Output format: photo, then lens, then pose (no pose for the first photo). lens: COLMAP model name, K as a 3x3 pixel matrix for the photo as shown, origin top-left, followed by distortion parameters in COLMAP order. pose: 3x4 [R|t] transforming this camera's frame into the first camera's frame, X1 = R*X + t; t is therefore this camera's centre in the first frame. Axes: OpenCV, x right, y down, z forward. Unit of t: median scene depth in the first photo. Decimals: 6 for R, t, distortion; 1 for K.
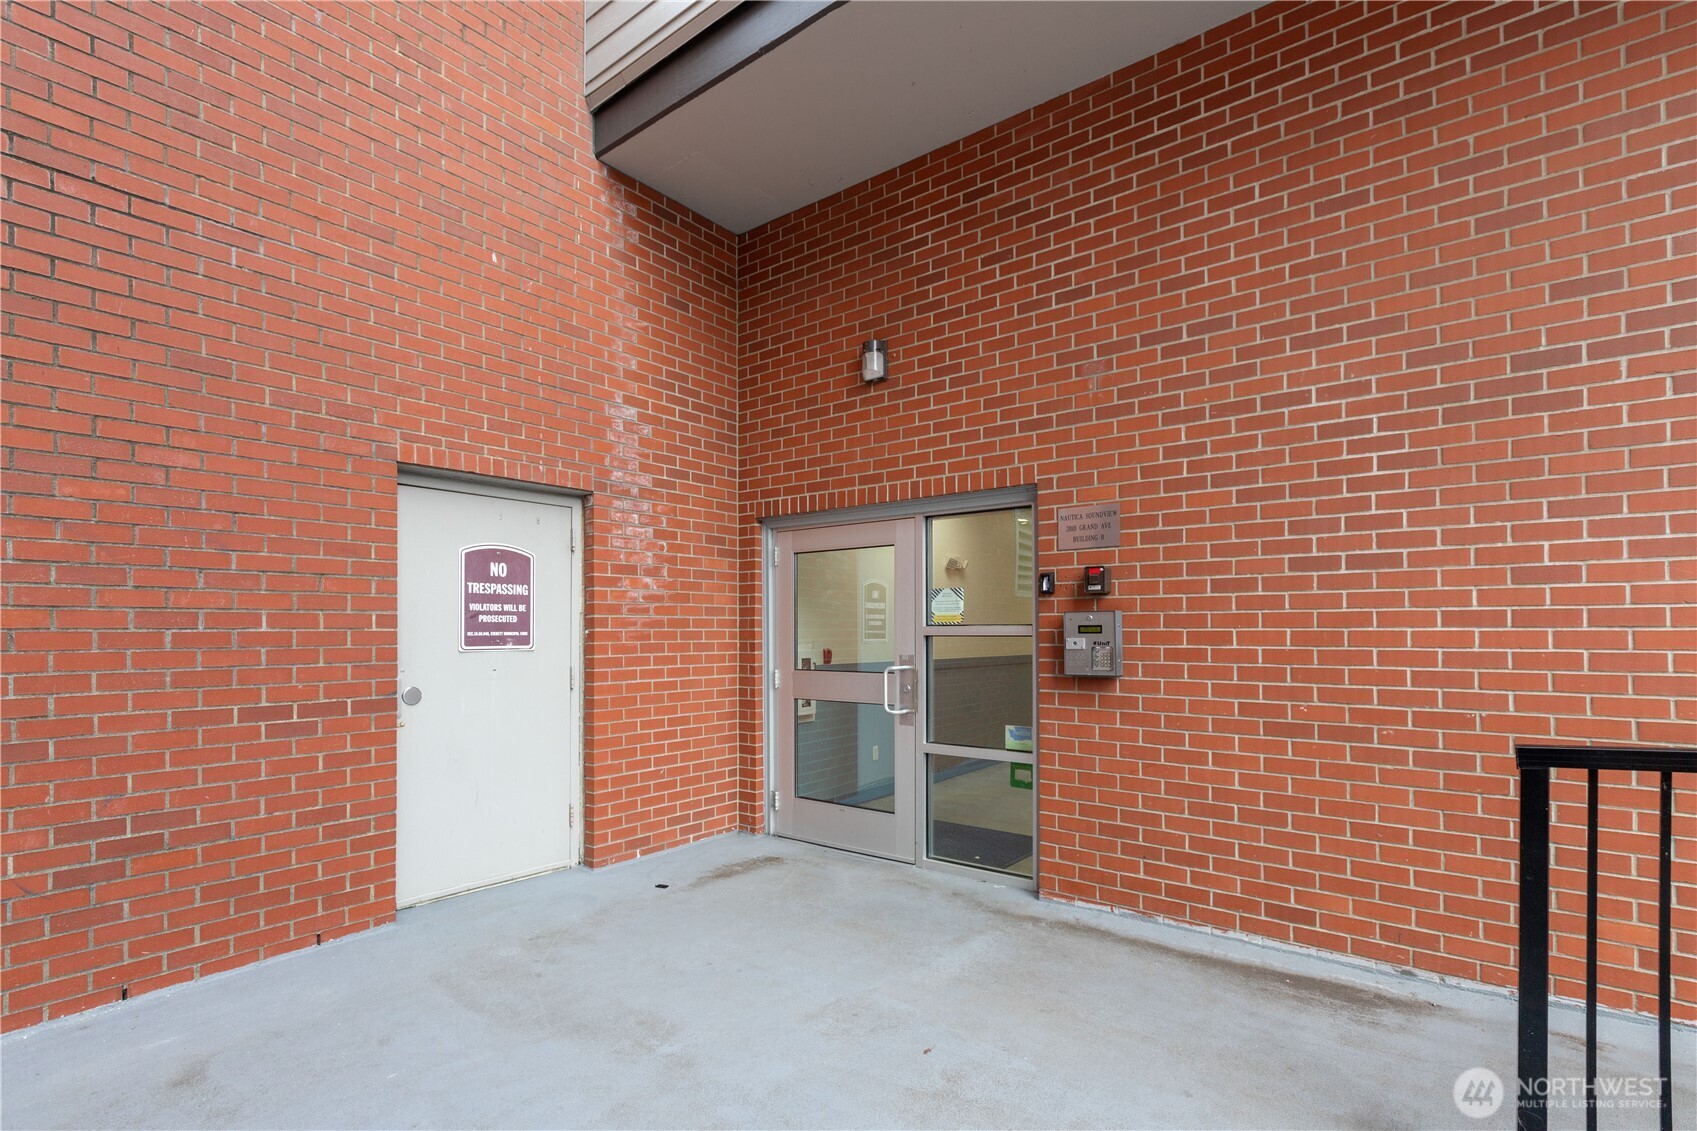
lens RADIAL K [[791.3, 0, 842.2], [0, 791.3, 618.1], [0, 0, 1]] dist [-0.012038, -0.000250]
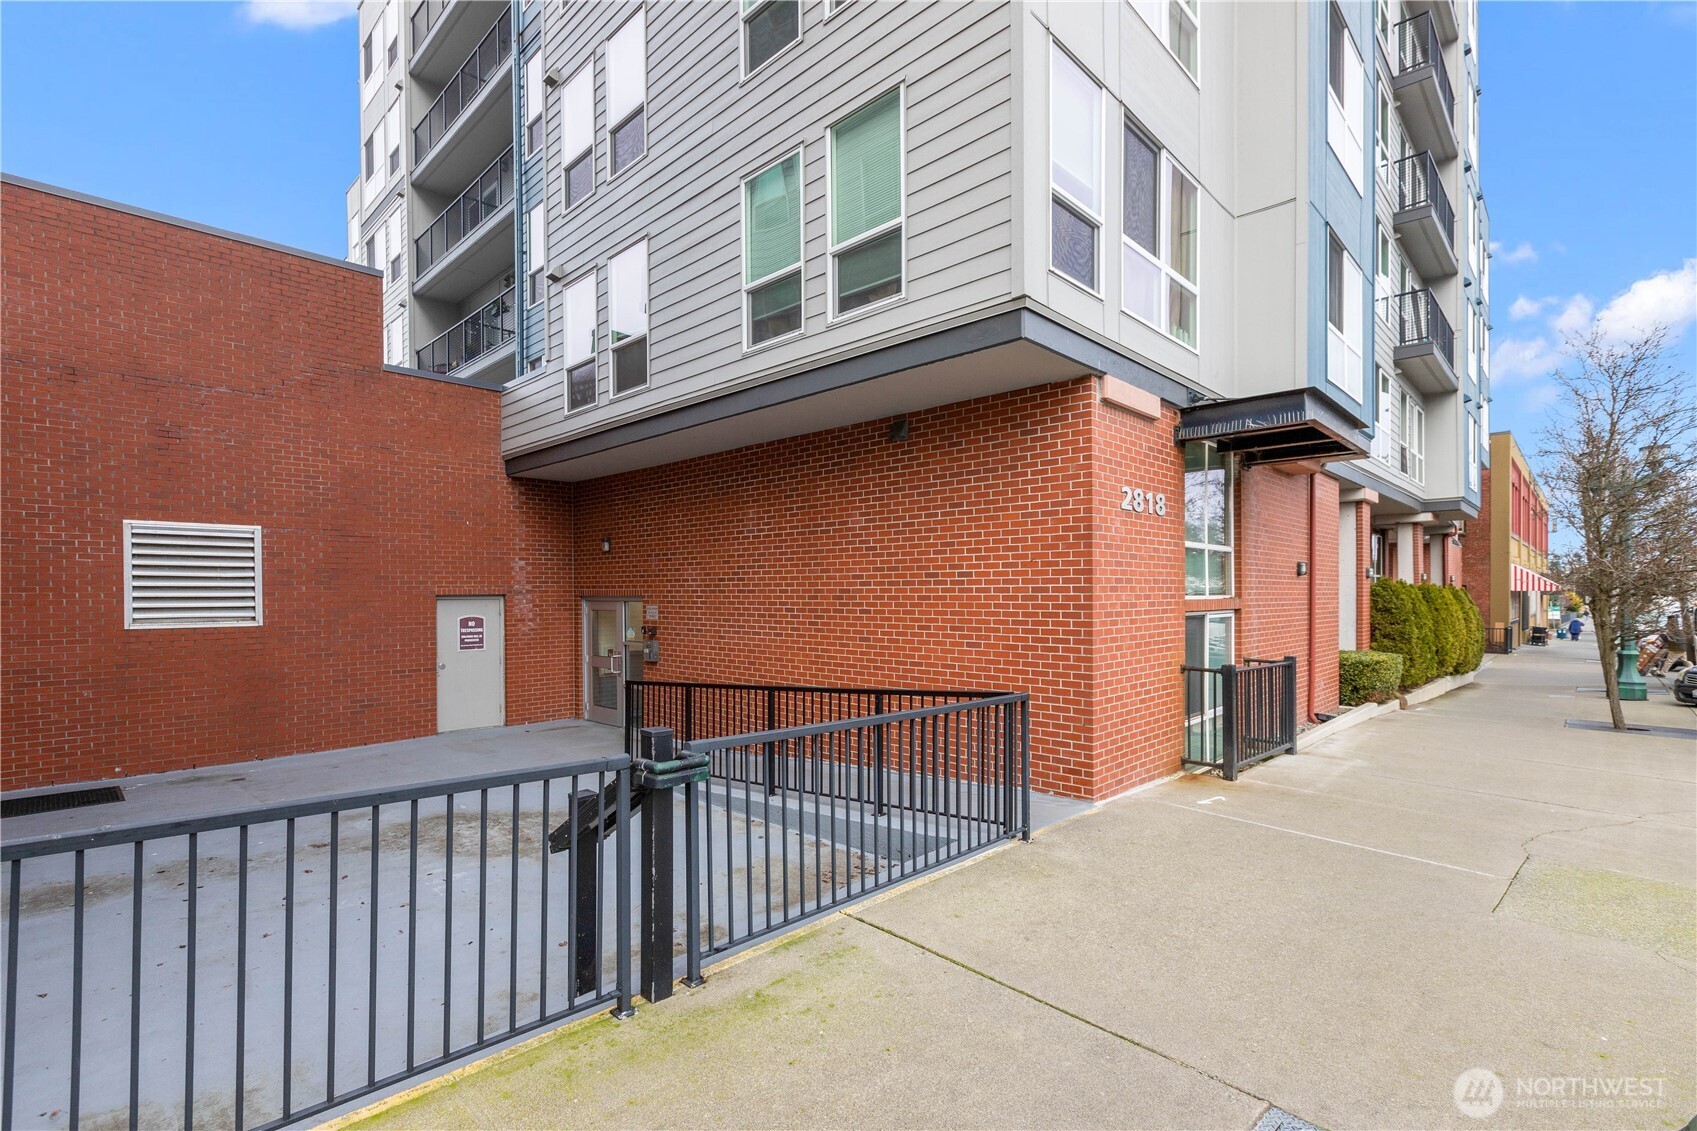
lens RADIAL K [[761.7, 0, 849.2], [0, 761.7, 583.7], [0, 0, 1]] dist [0.002020, 0.000016]
pose [[0.997071, -0.003647, -0.076401, 1.143546], [0.004054, 0.999978, 0.005174, -0.209720], [0.076380, -0.005469, 0.997064, -1.669594]]
